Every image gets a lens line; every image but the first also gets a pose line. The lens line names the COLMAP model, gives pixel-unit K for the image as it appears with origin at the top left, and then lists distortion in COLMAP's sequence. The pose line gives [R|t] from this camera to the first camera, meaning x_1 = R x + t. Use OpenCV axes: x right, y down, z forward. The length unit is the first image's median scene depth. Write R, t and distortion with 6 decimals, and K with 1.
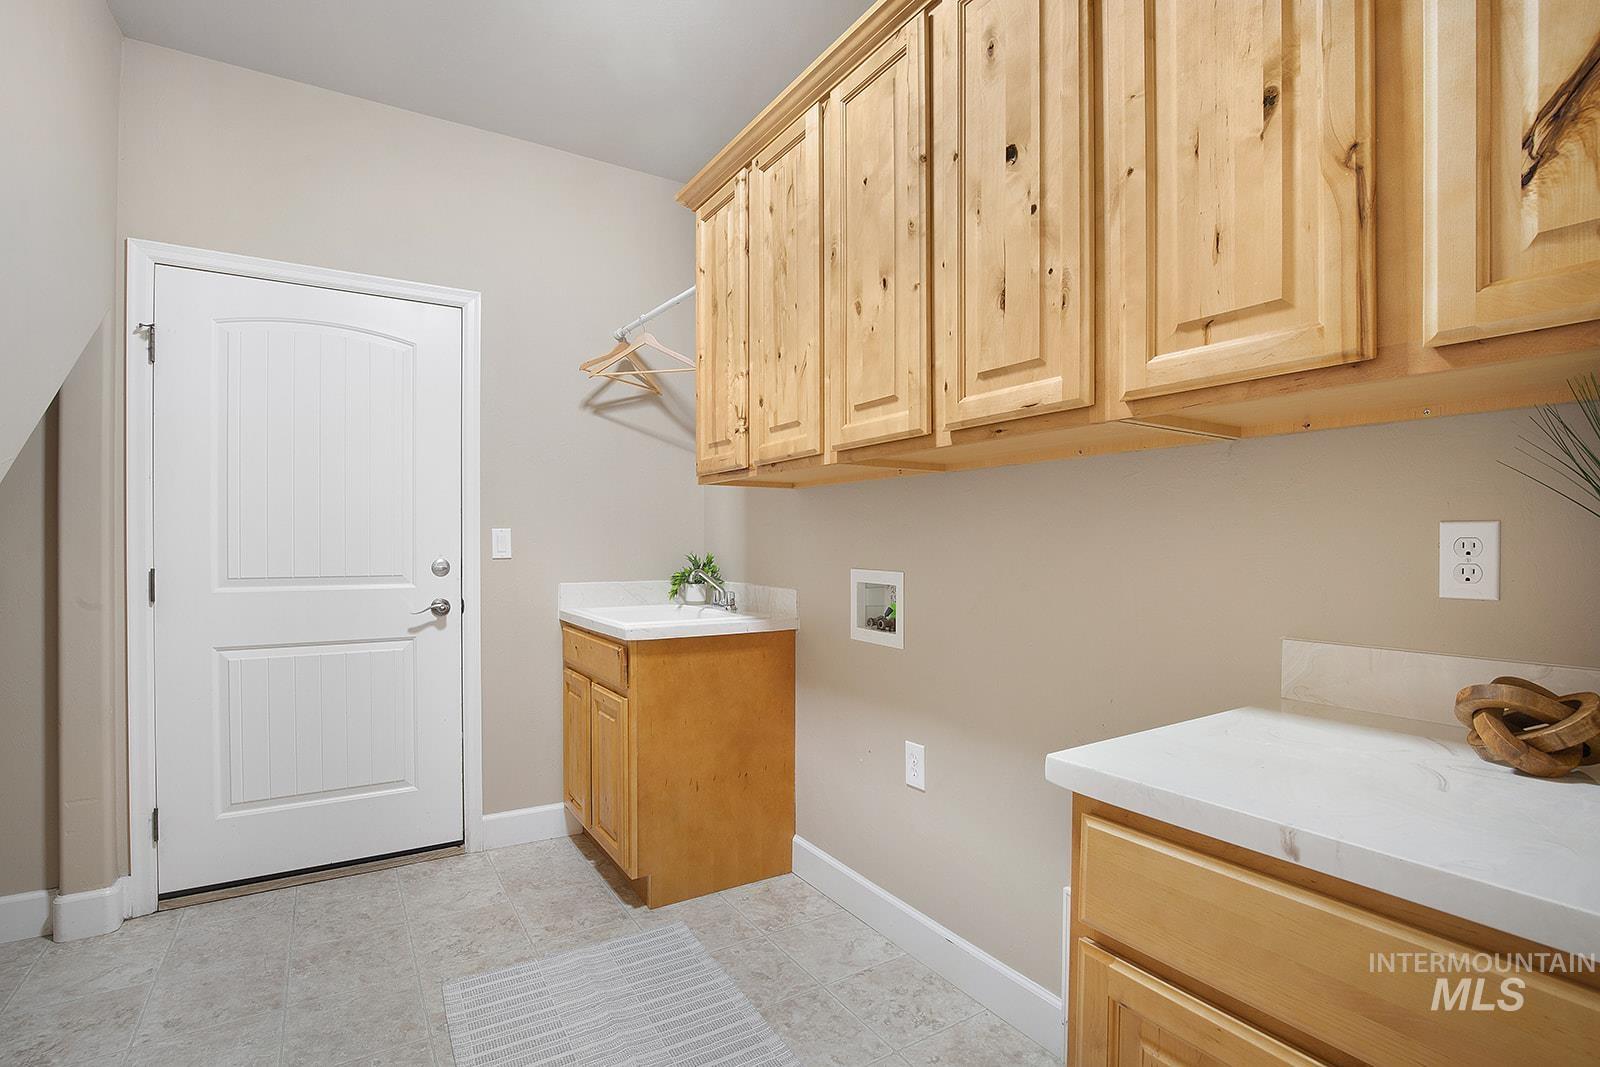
lens RADIAL K [[751.0, 0, 792.5], [0, 751.0, 541.9], [0, 0, 1]] dist [-0.023461, 0.000097]
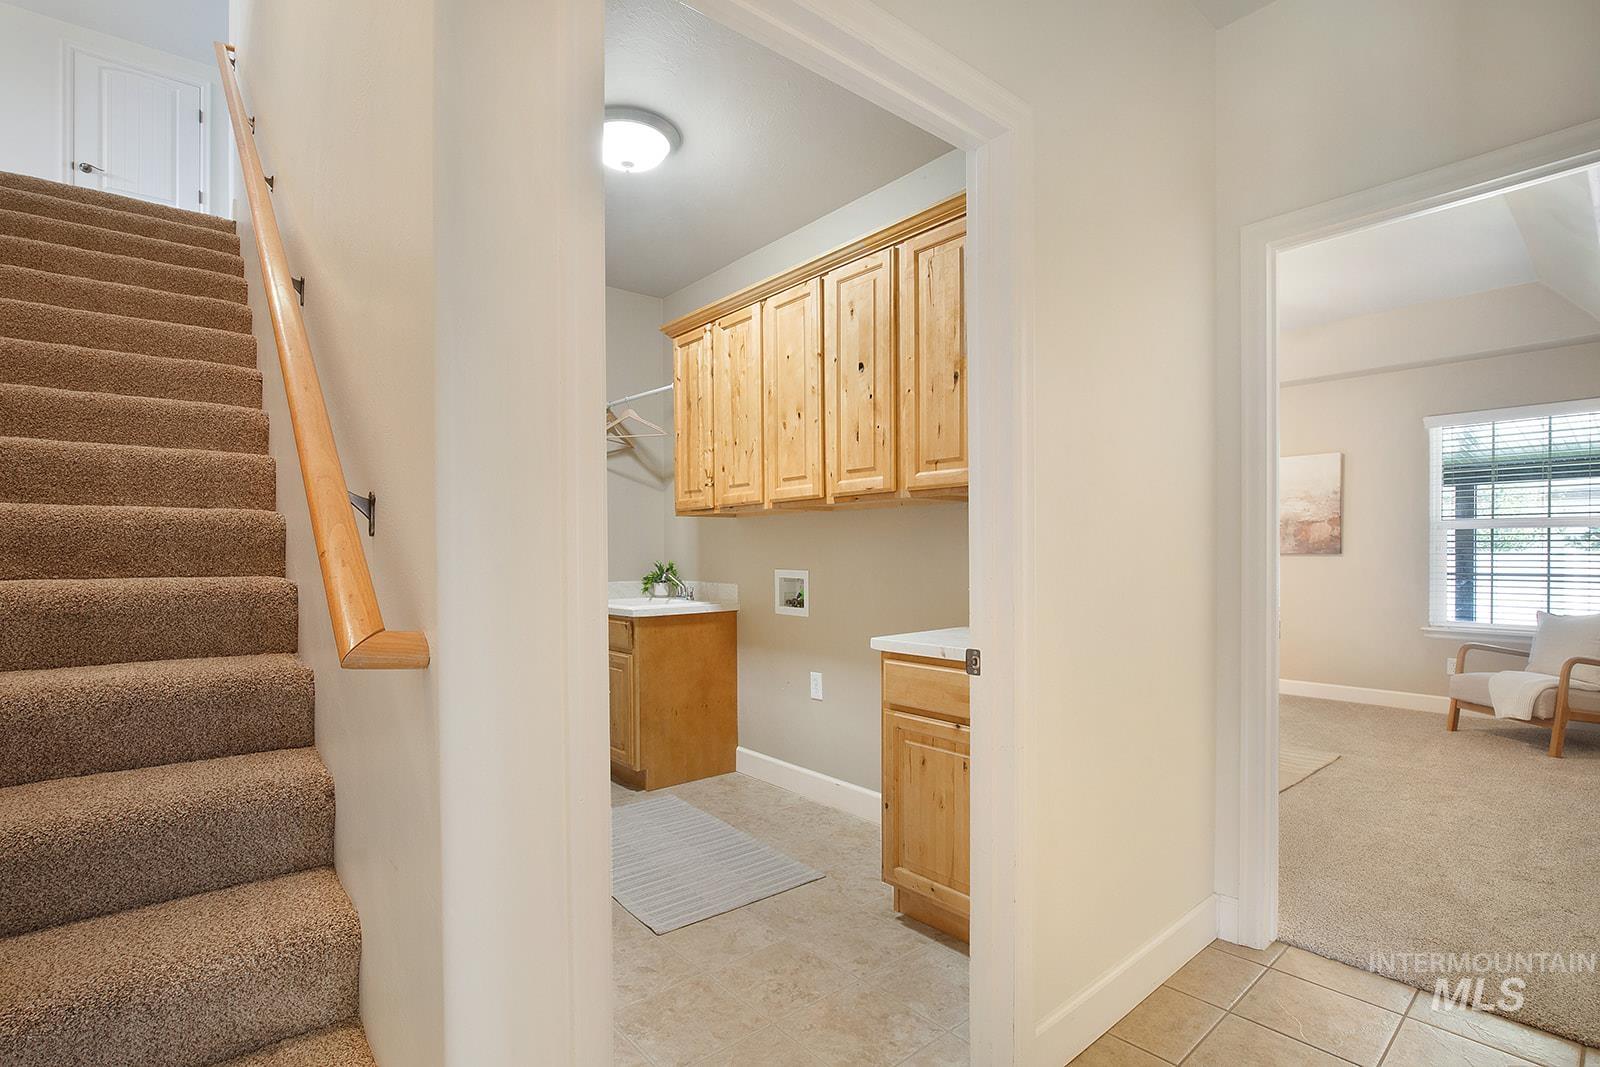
lens RADIAL K [[749.4, 0, 787.2], [0, 749.4, 555.5], [0, 0, 1]] dist [-0.000860, 0.000026]
pose [[0.991178, -0.009133, 0.132220, -0.128649], [0.008415, 0.999947, 0.005992, -0.003763], [-0.132268, -0.004826, 0.991202, -0.698602]]
